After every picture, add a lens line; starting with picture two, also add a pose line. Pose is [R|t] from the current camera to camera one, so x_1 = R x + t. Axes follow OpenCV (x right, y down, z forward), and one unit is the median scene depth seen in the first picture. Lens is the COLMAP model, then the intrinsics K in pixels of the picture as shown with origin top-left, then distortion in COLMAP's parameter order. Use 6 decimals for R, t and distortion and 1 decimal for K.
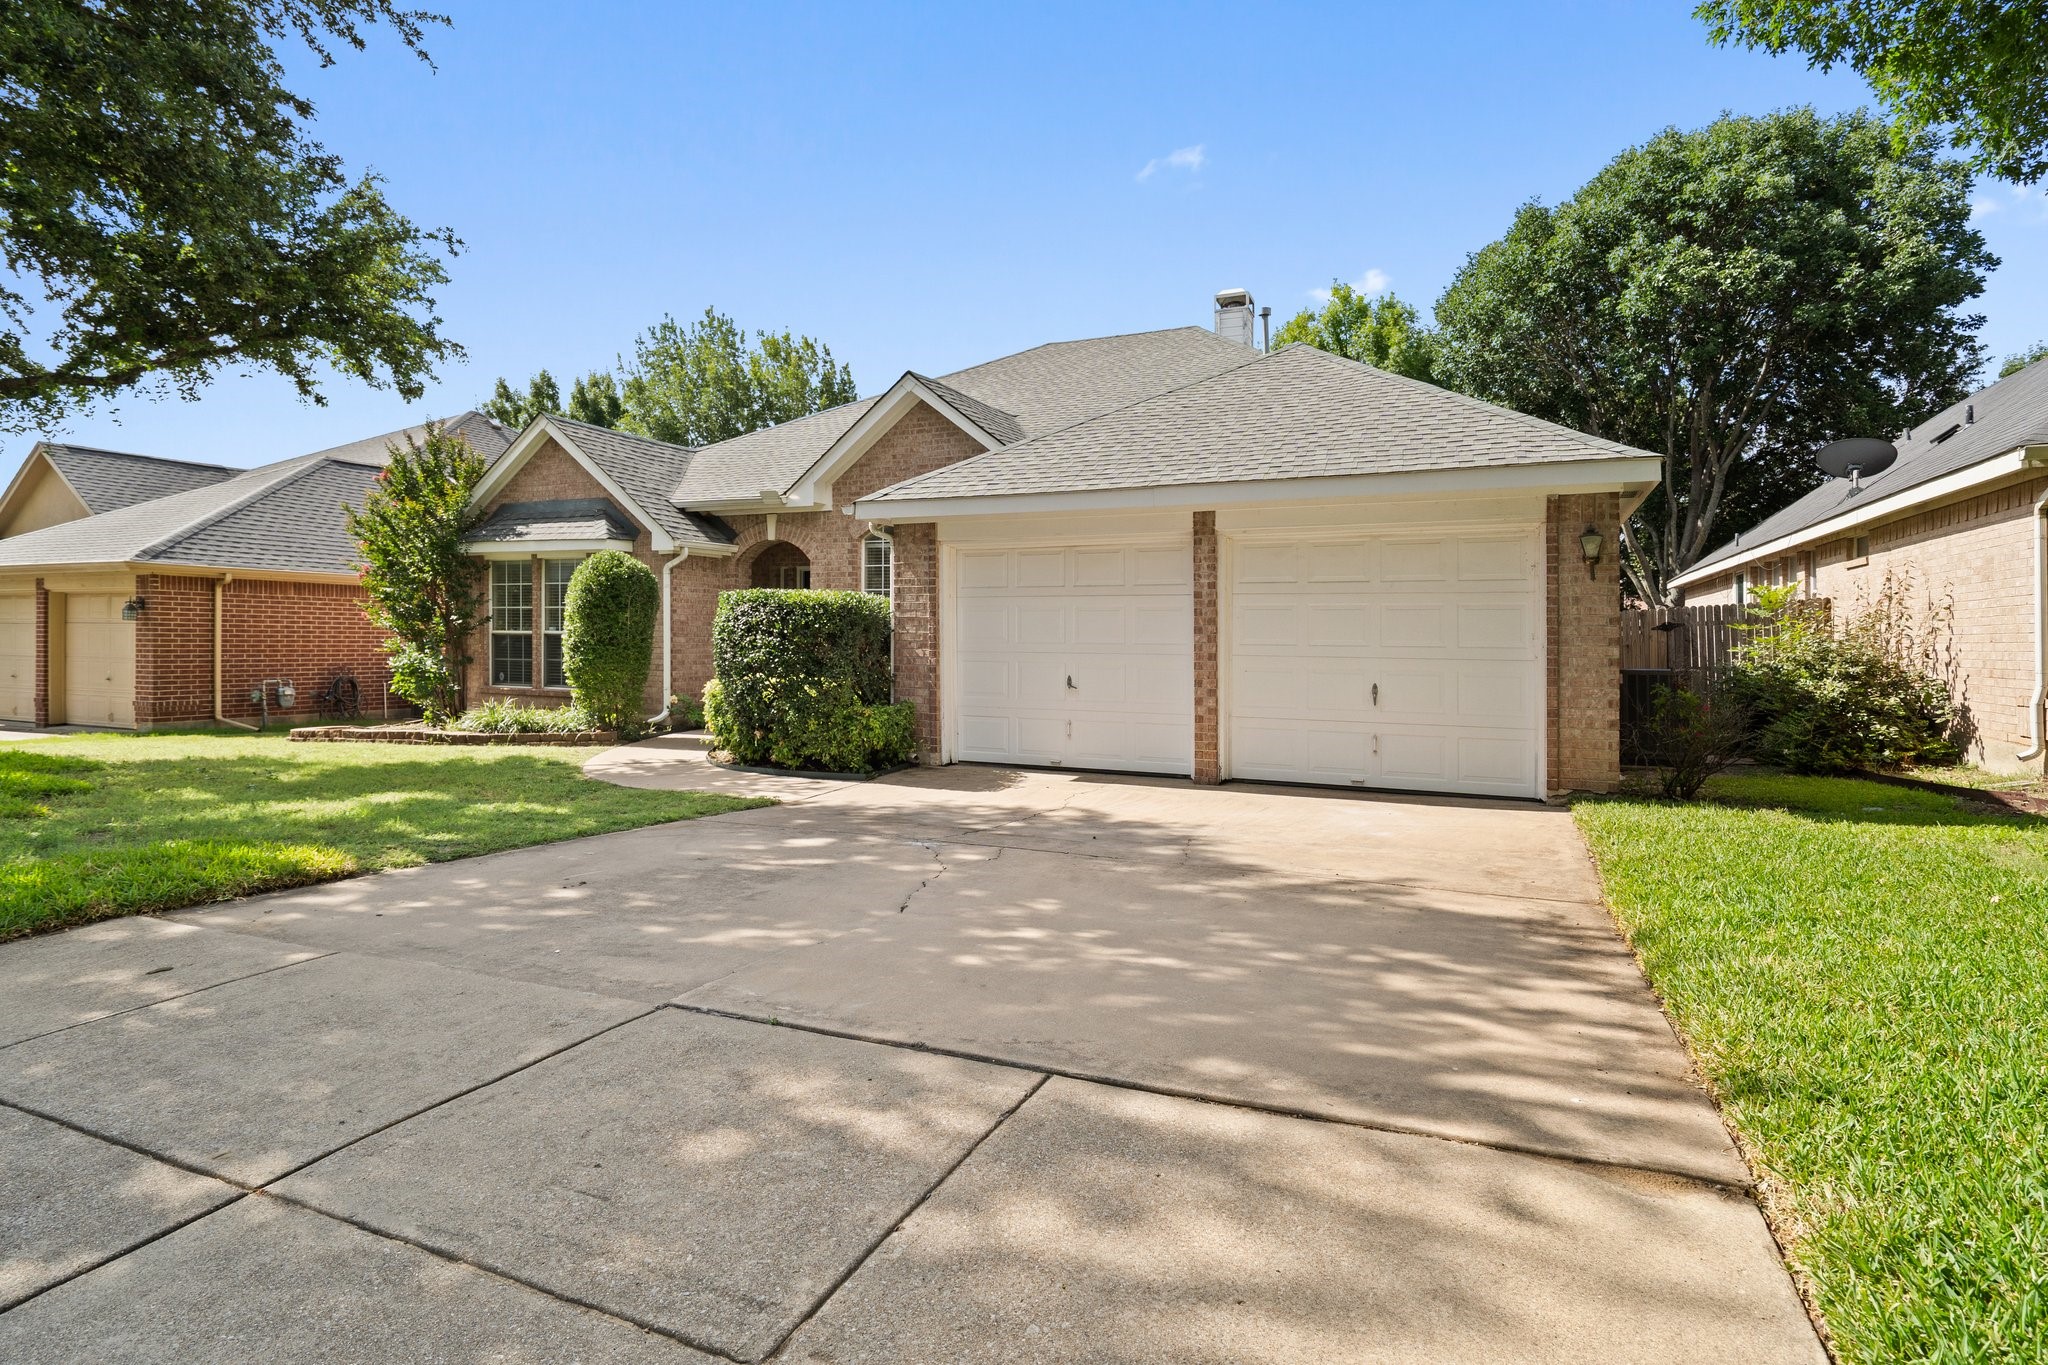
lens RADIAL K [[1070.8, 0, 997.3], [0, 1070.8, 620.7], [0, 0, 1]] dist [-0.000232, -0.000513]
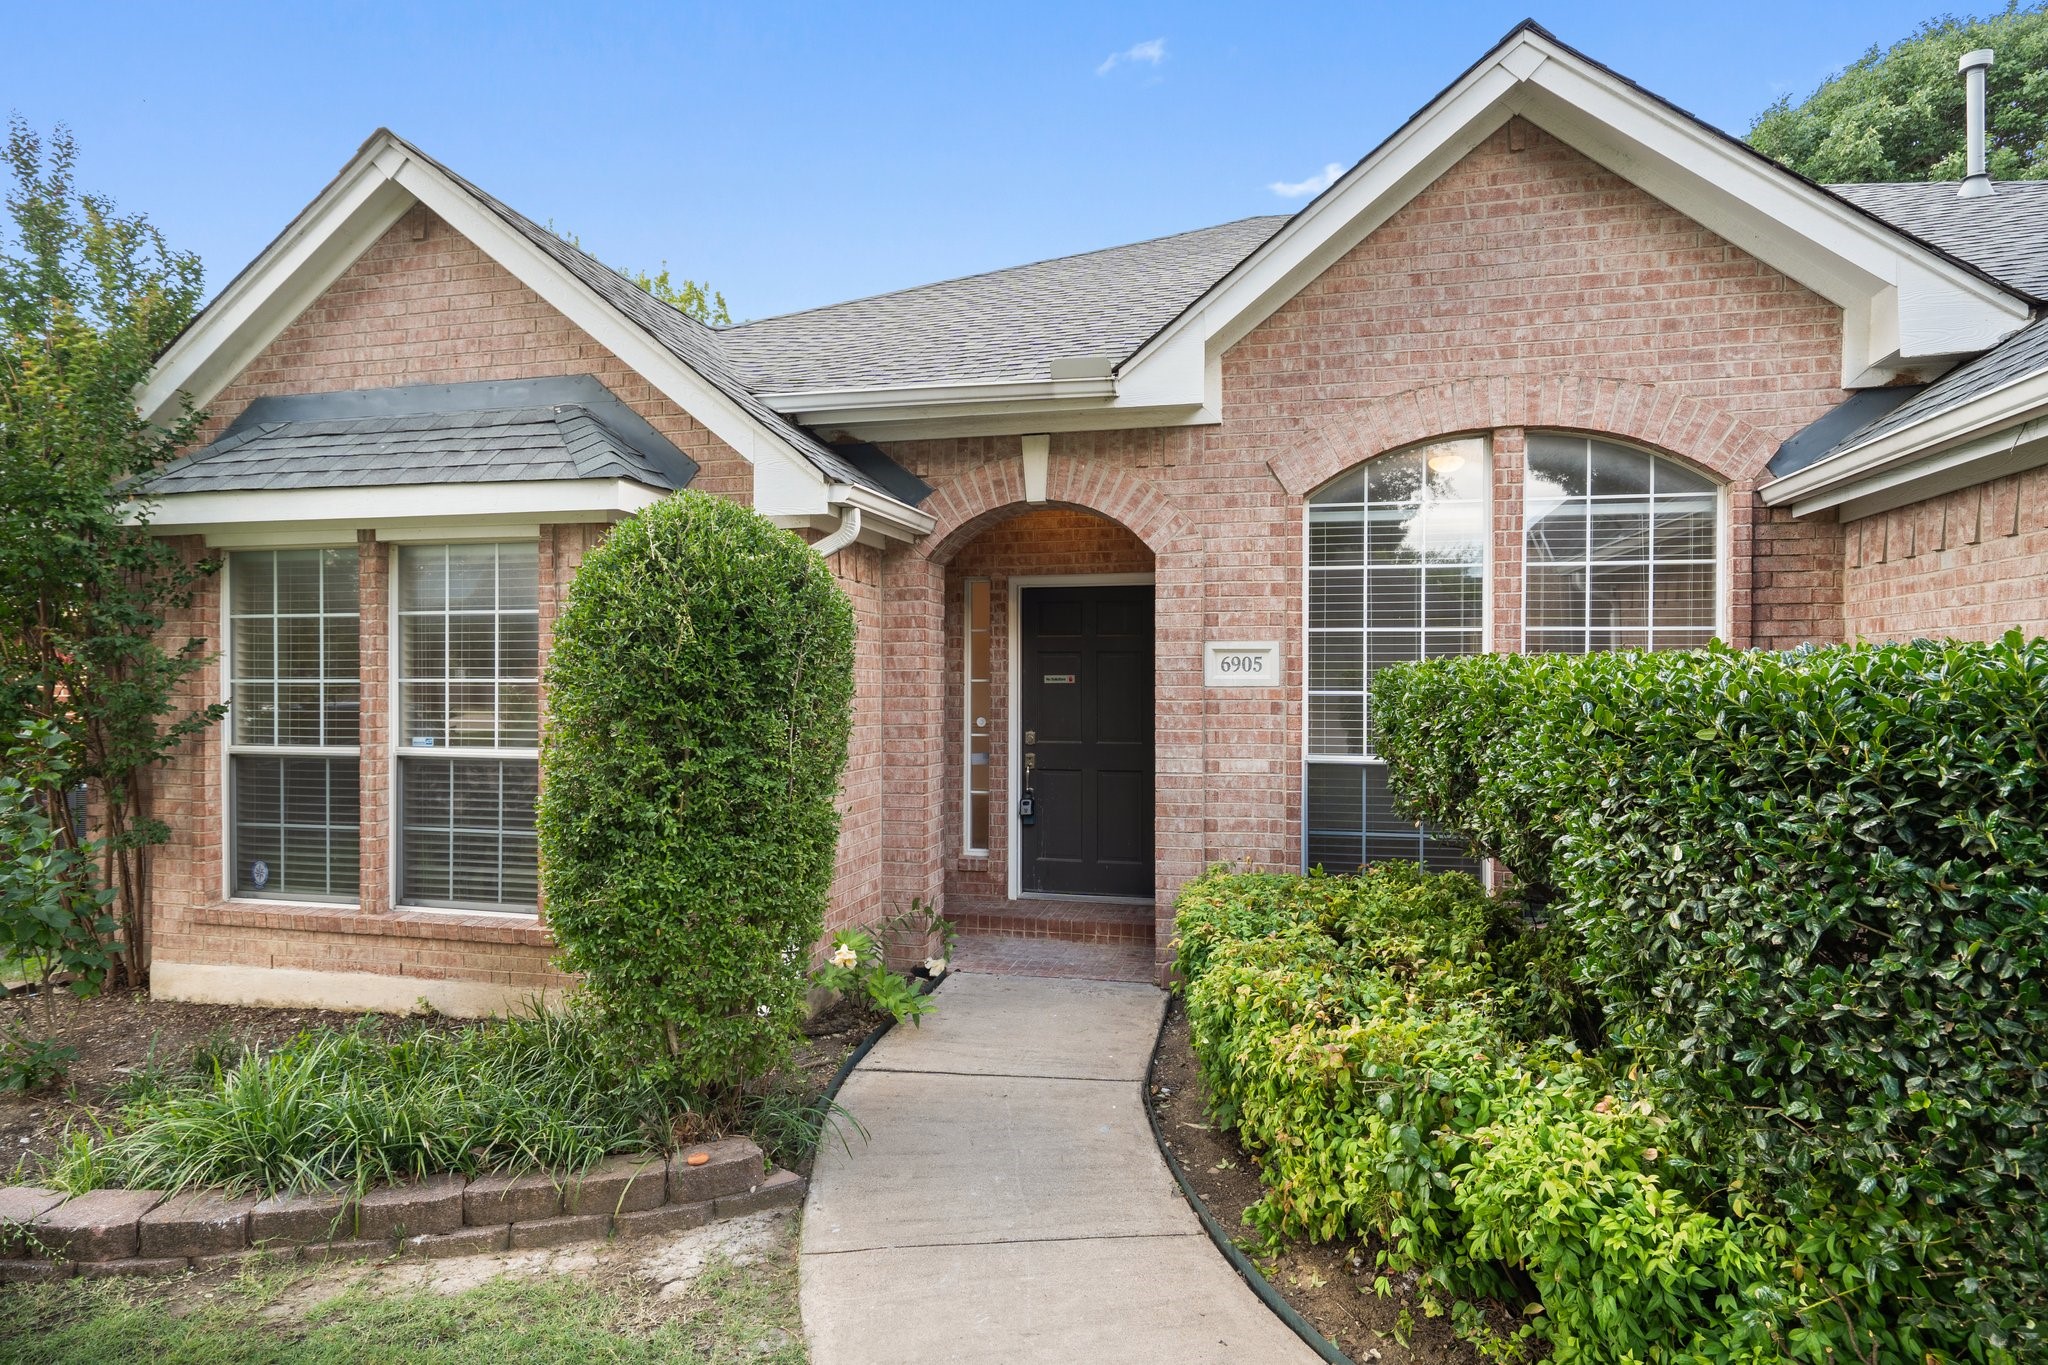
lens RADIAL K [[1123.1, 0, 1017.6], [0, 1123.1, 665.0], [0, 0, 1]] dist [0.001477, 0.001219]
pose [[0.982623, -0.005684, 0.185527, -0.302456], [0.005533, 0.999984, 0.001332, -0.017673], [-0.185532, -0.000282, 0.982638, 0.622530]]
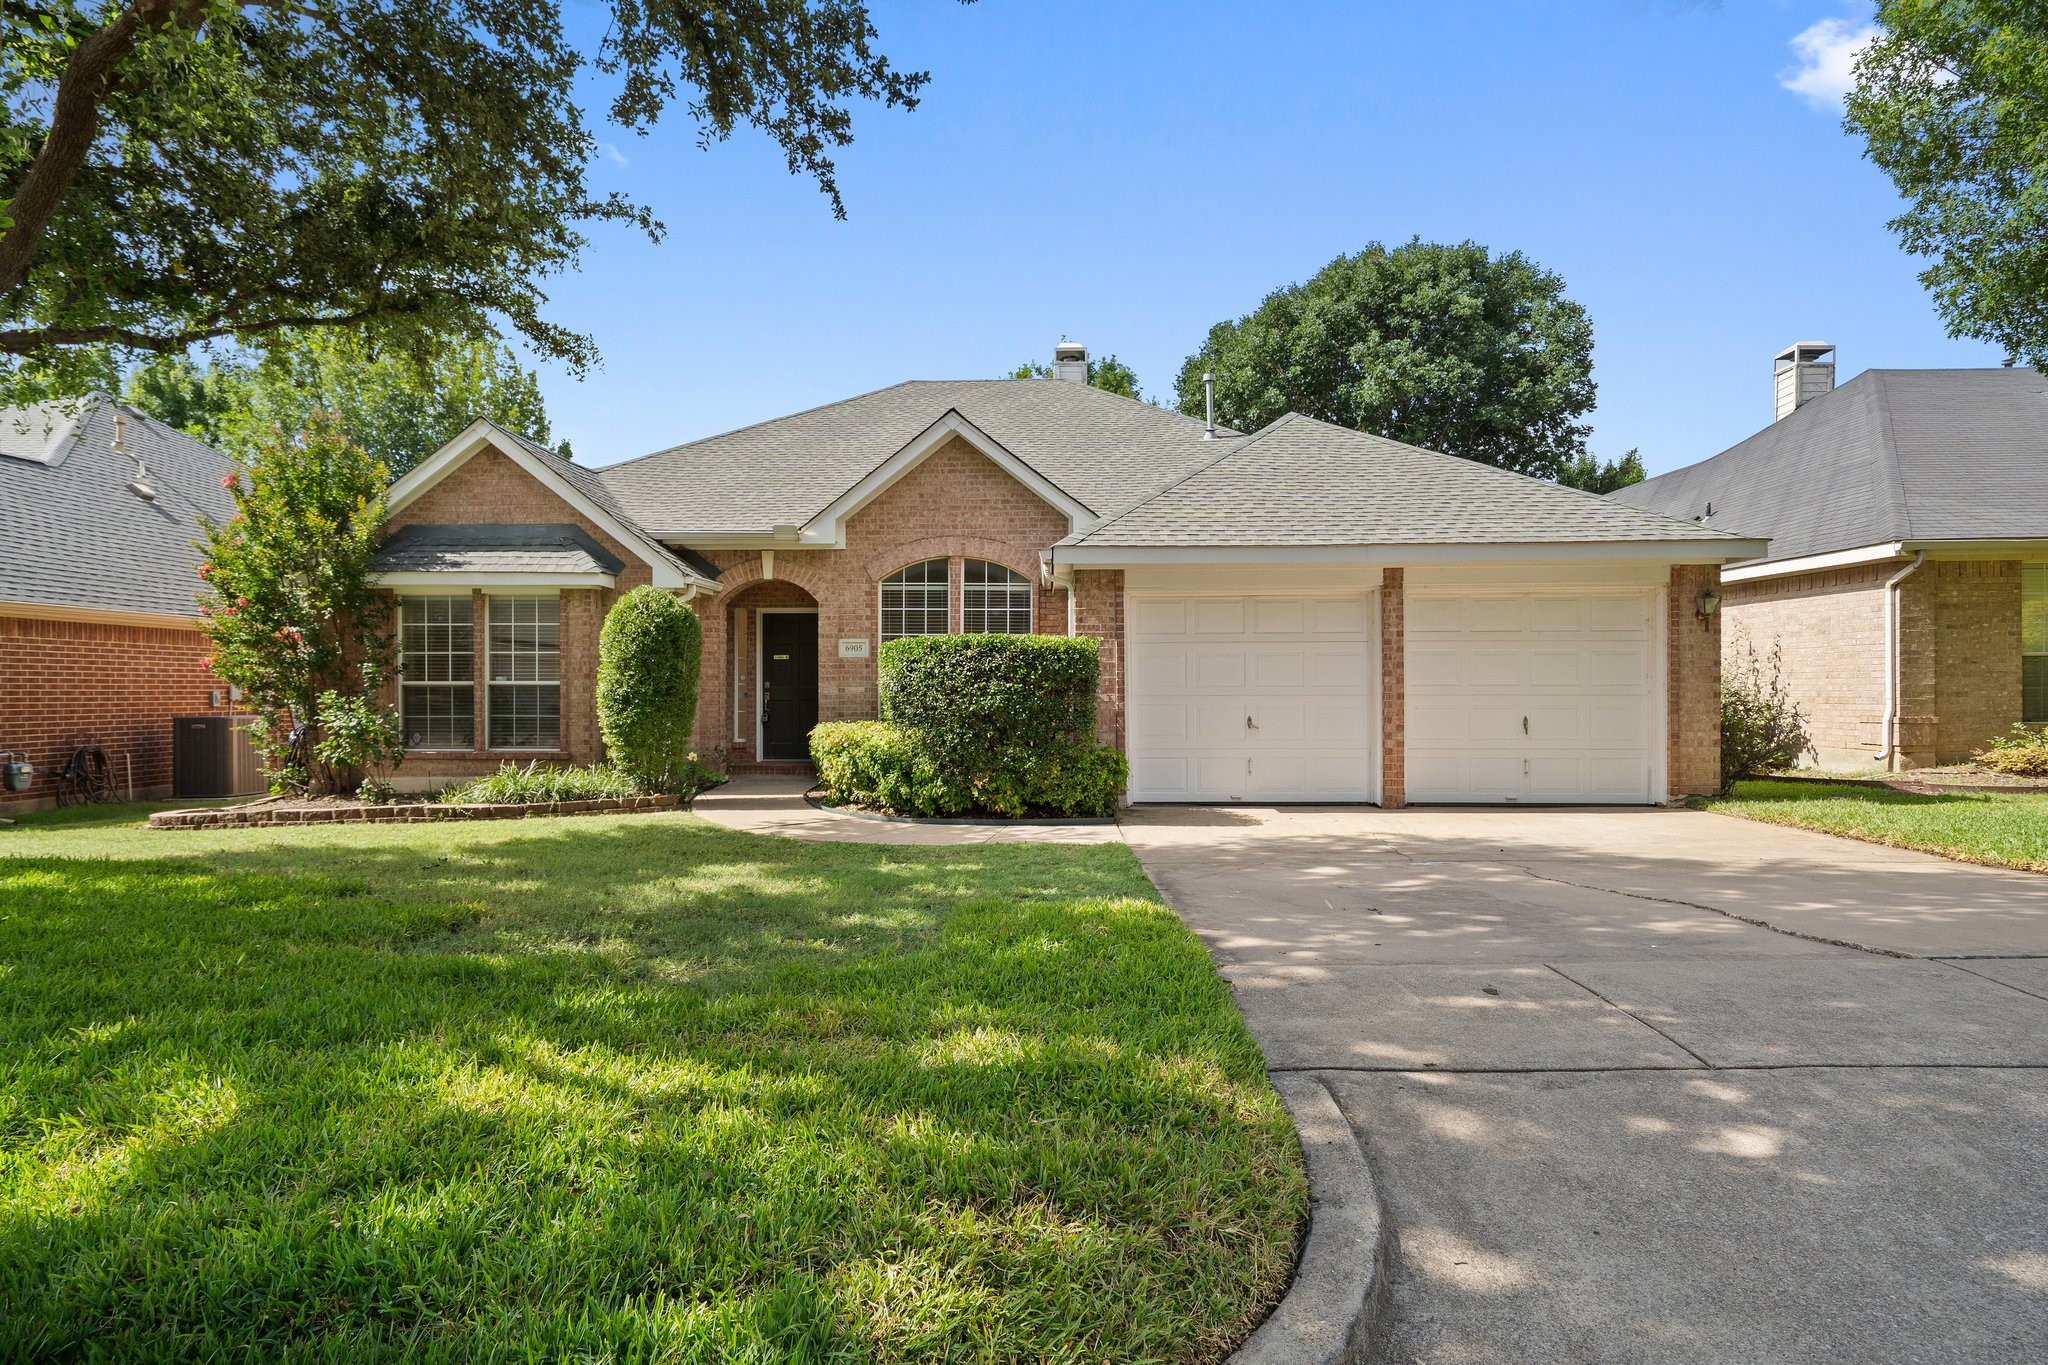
lens RADIAL K [[1123.1, 0, 1013.5], [0, 1123.1, 679.5], [0, 0, 1]] dist [0.001477, 0.001219]
pose [[0.920975, -0.008669, 0.389525, -0.404103], [0.004700, 0.999927, 0.011142, 0.000419], [-0.389593, -0.008431, 0.920948, 0.039732]]
